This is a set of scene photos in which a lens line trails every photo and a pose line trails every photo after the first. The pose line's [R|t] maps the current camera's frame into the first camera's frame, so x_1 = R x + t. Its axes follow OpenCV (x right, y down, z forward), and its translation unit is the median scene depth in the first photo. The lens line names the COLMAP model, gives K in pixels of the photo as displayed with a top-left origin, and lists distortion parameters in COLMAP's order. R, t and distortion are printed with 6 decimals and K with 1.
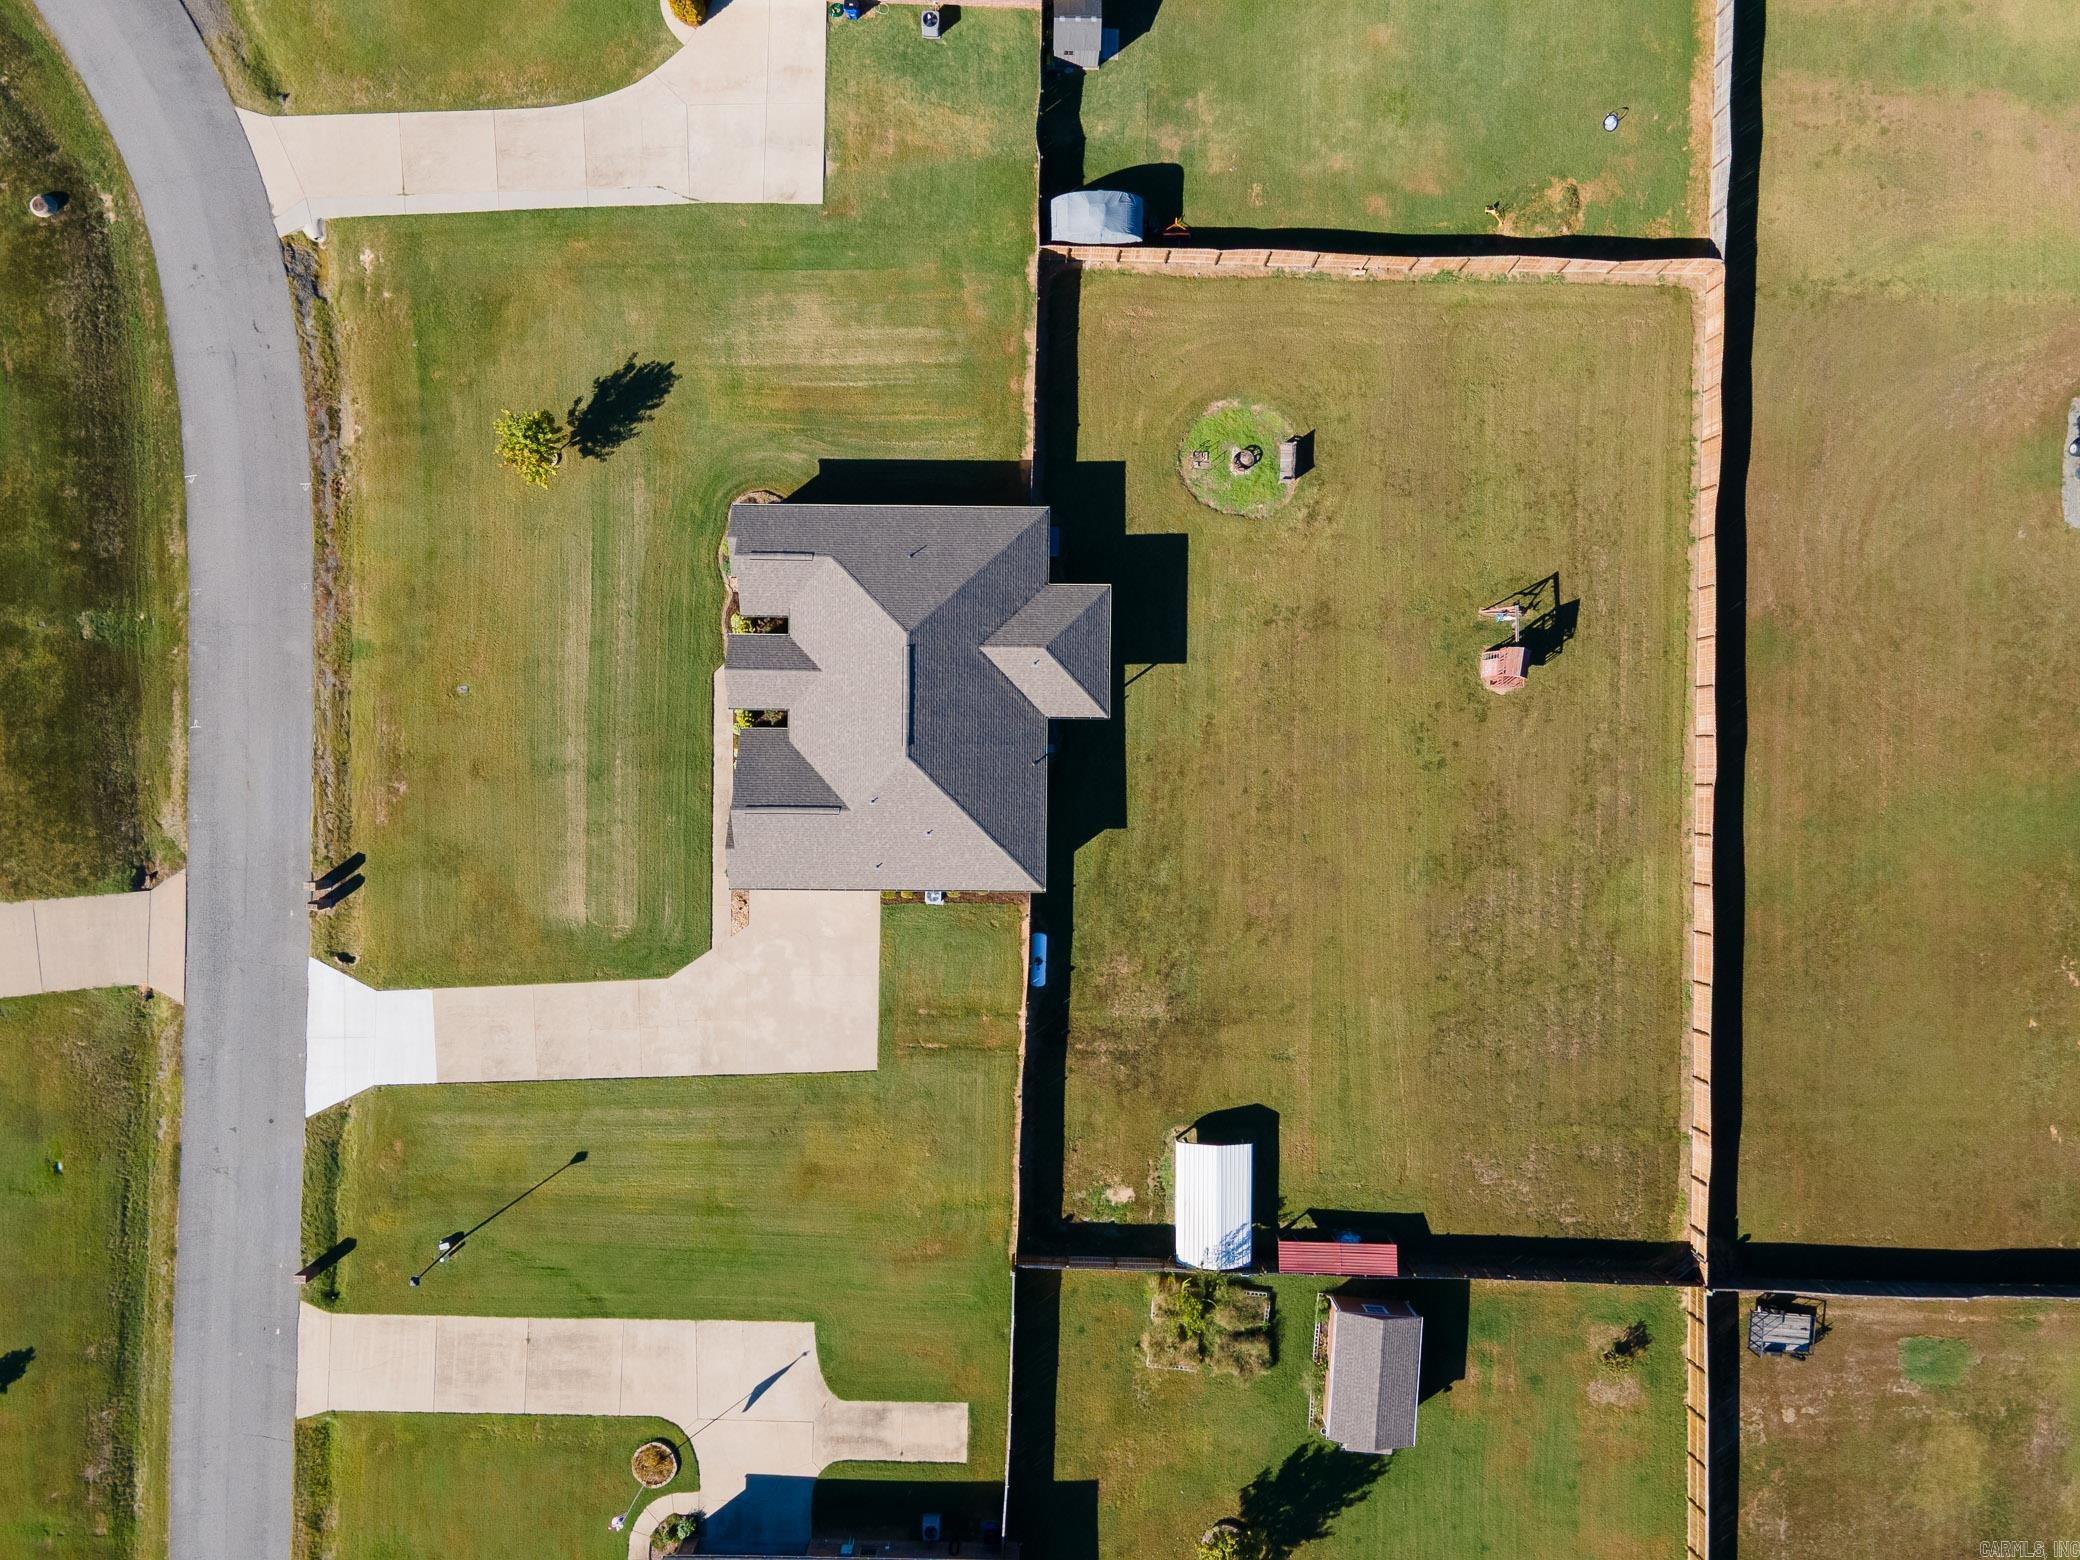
lens RADIAL K [[1488.4, 0, 1013.9], [0, 1488.4, 788.2], [0, 0, 1]] dist [0.035367, 0.003085]
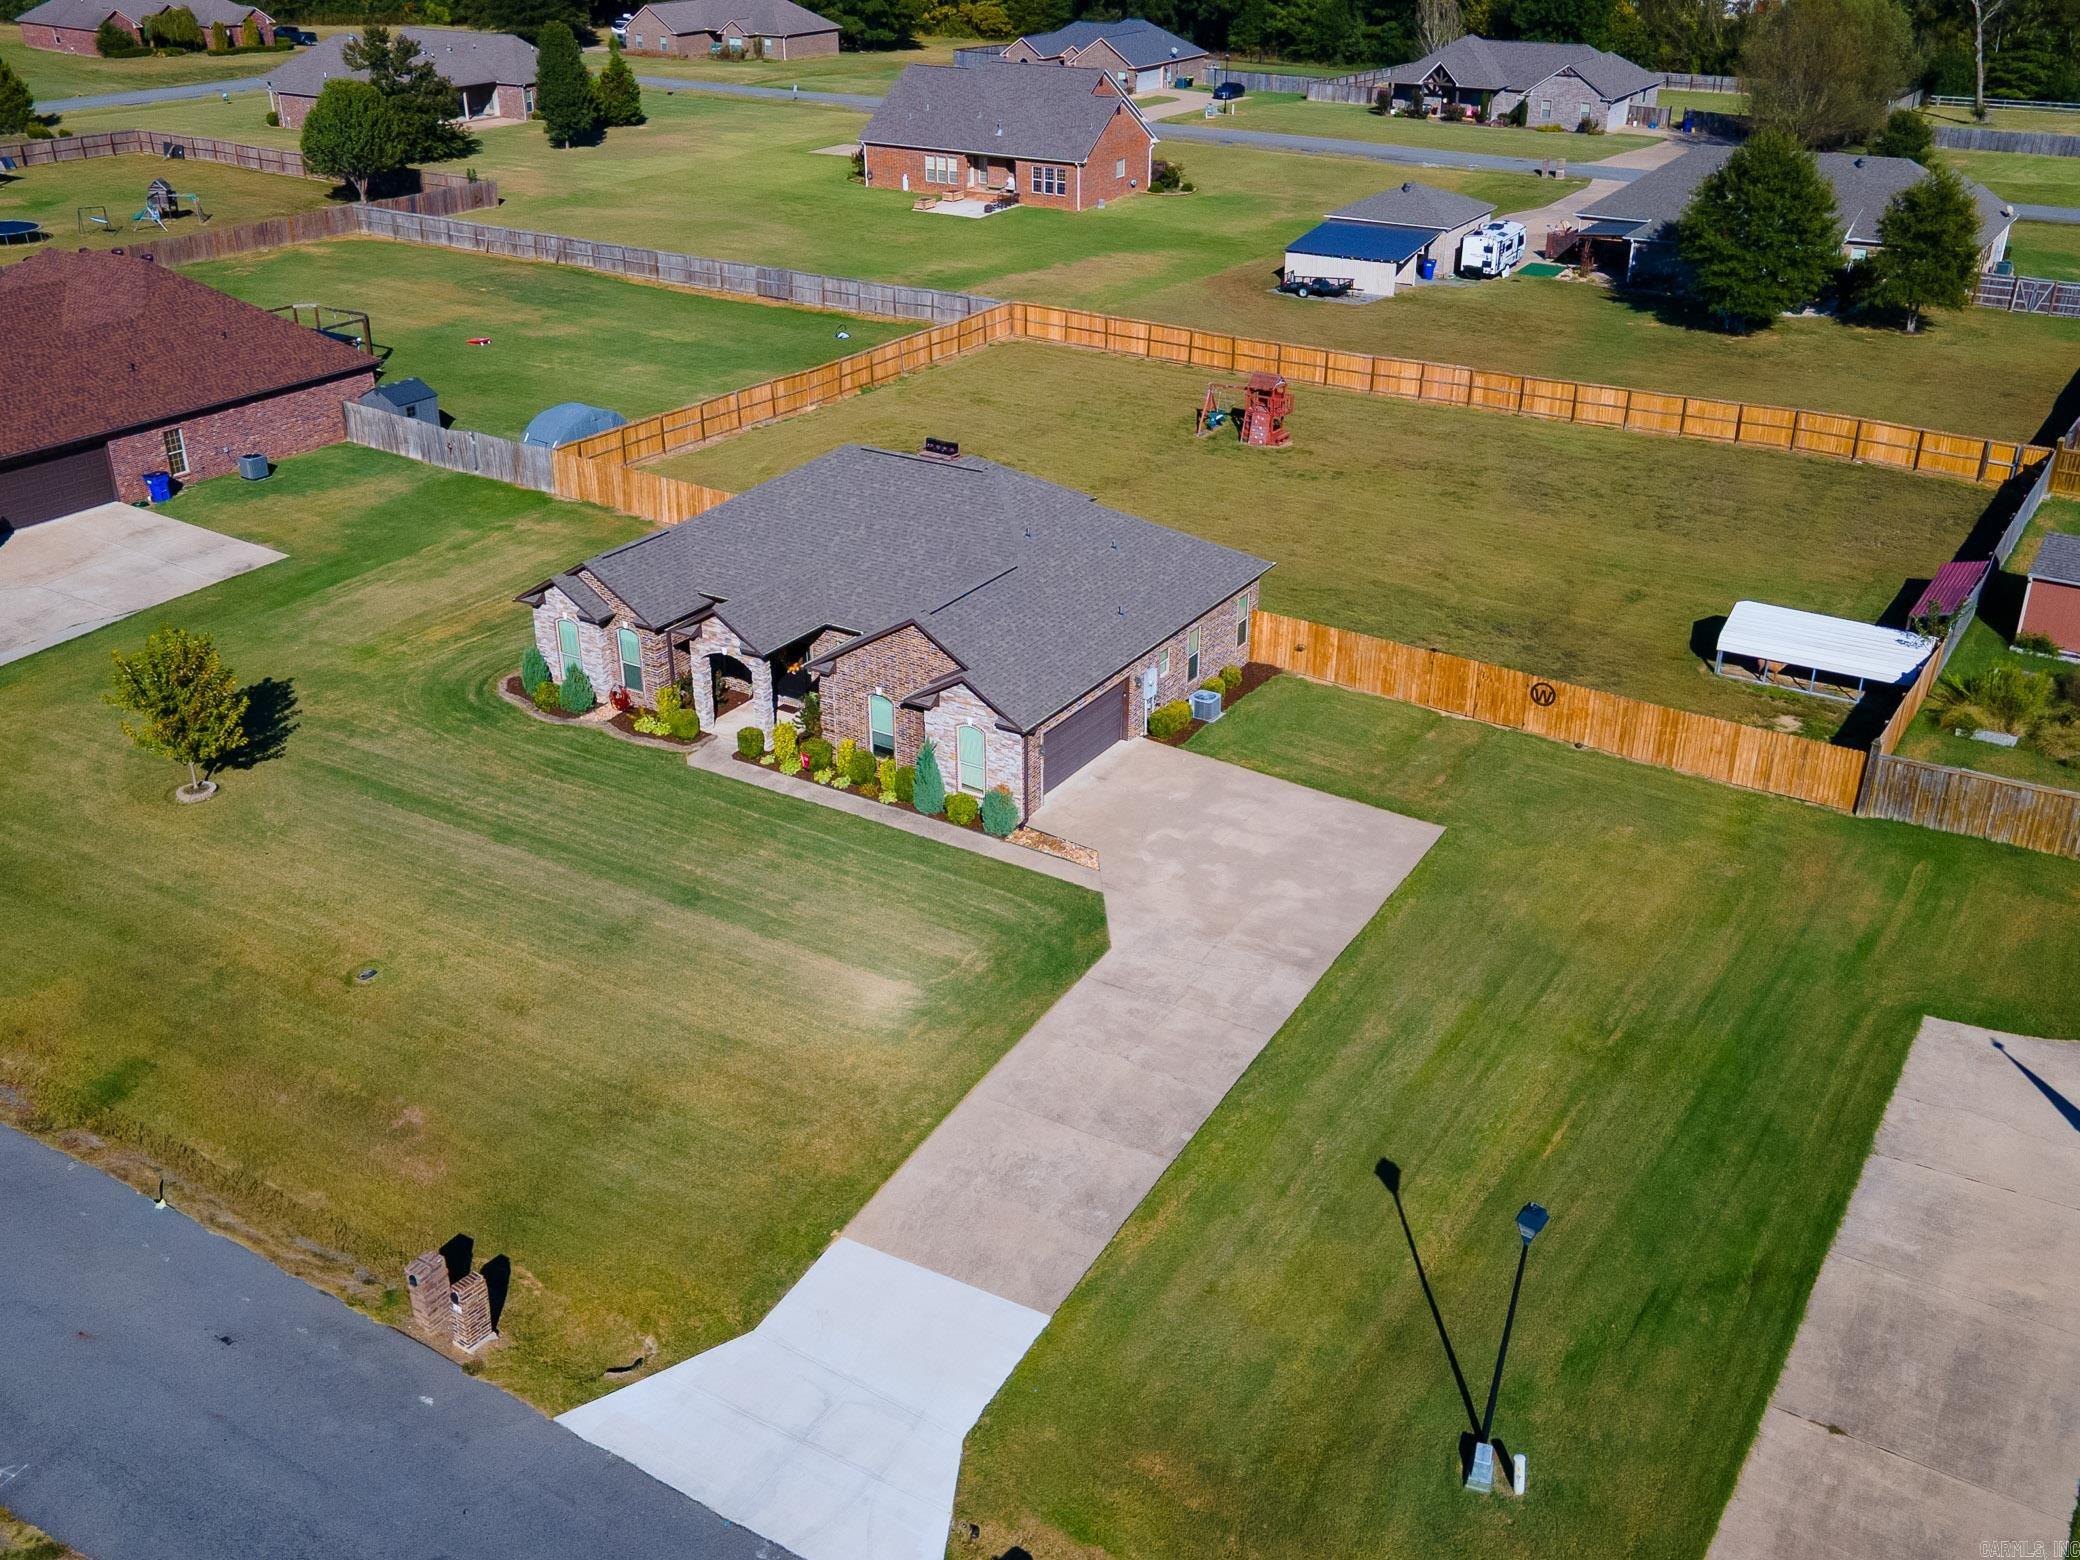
lens RADIAL K [[1972.3, 0, 1040.0], [0, 1972.3, 780.0], [0, 0, 1]] dist [0.044534, -0.007711]
pose [[0.514519, -0.372443, 0.772371, -0.724206], [0.857351, 0.207896, -0.470880, 0.401341], [0.014804, 0.904470, 0.426281, 0.679563]]
